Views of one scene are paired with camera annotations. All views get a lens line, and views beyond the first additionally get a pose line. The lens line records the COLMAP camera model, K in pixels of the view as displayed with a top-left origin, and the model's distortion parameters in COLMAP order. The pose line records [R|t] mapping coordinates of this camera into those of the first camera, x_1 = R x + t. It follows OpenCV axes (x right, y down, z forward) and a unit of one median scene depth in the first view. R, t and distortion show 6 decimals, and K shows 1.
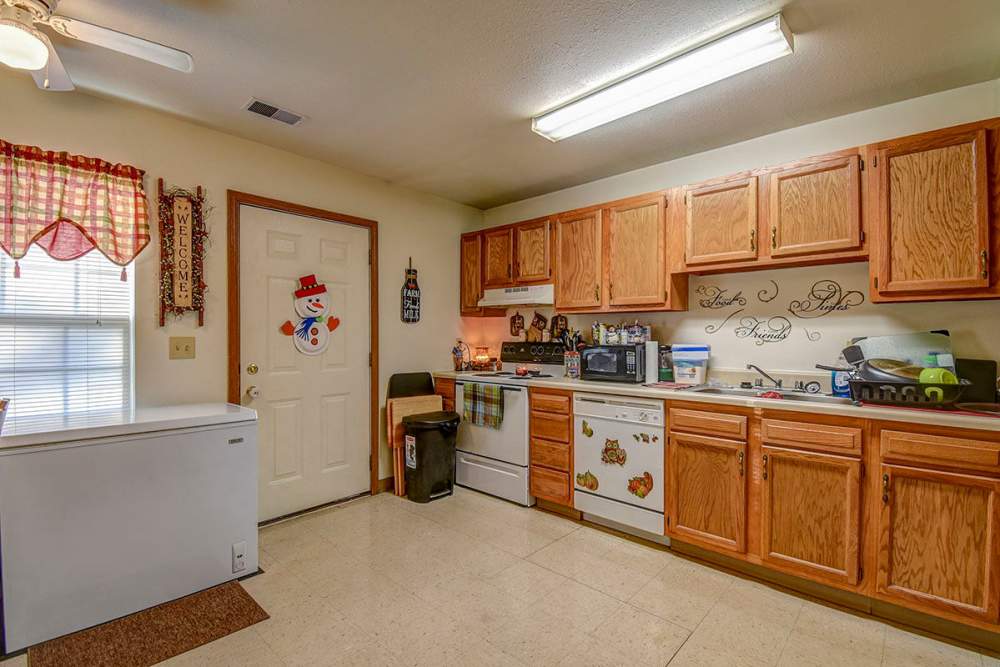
lens RADIAL K [[448.7, 0, 498.5], [0, 448.7, 327.6], [0, 0, 1]] dist [0.003477, -0.018437]
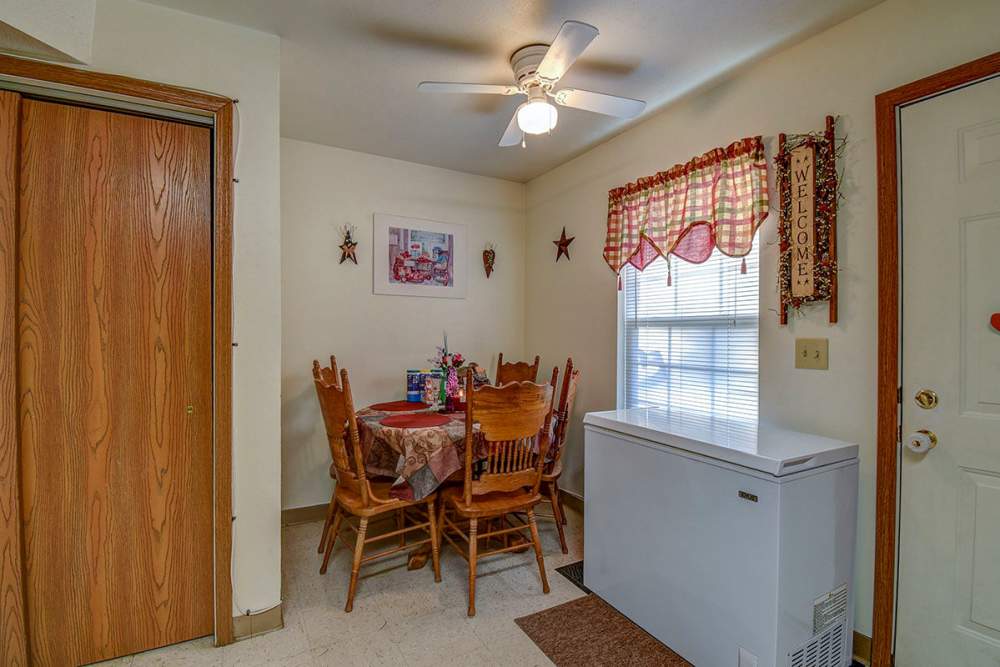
lens RADIAL K [[464.5, 0, 500.0], [0, 464.5, 333.5], [0, 0, 1]] dist [0.002493, -0.020124]
pose [[-0.322728, -0.002006, -0.946490, 0.167411], [0.015765, 0.999848, -0.007495, 0.011340], [0.946360, -0.017340, -0.322647, 0.820563]]
